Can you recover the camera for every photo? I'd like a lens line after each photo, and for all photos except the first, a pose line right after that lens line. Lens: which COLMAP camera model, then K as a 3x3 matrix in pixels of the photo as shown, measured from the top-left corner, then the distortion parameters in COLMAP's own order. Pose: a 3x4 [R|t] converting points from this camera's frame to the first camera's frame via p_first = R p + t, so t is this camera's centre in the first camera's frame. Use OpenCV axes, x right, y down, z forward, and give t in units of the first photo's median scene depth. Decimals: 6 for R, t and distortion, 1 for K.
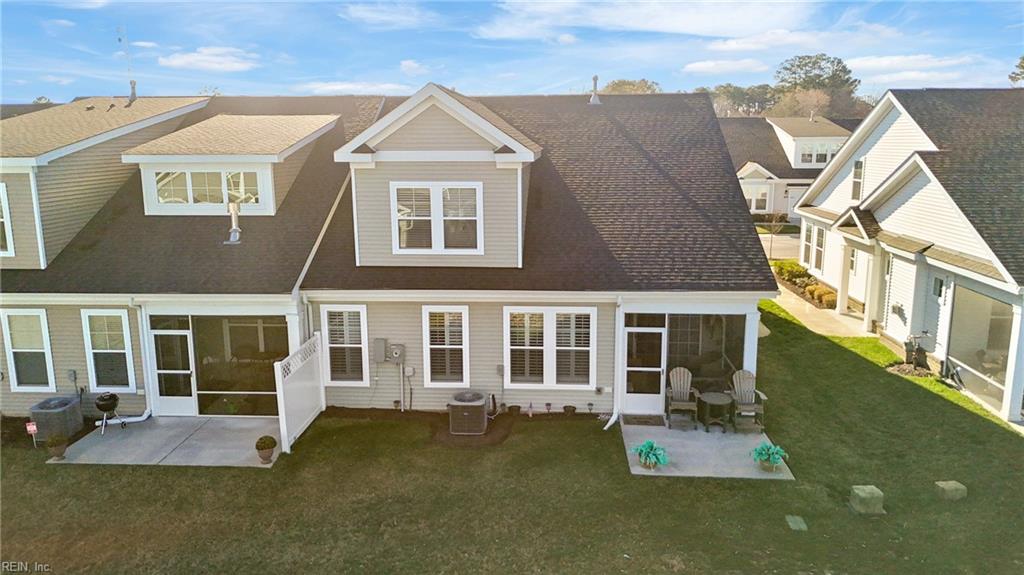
lens RADIAL K [[745.5, 0, 518.1], [0, 745.5, 282.3], [0, 0, 1]] dist [0.054536, -0.018615]
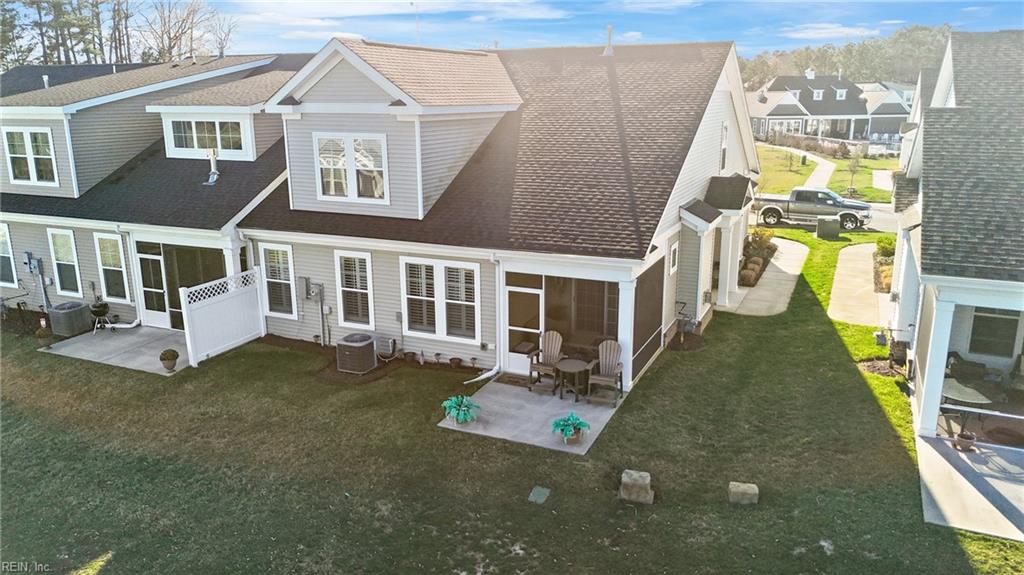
lens RADIAL K [[745.5, 0, 548.0], [0, 745.5, 286.0], [0, 0, 1]] dist [0.054536, -0.018615]
pose [[0.940187, 0.085688, -0.329704, 0.518672], [-0.066953, 0.995451, 0.067788, -0.010020], [0.334013, -0.041658, 0.941647, 0.087360]]
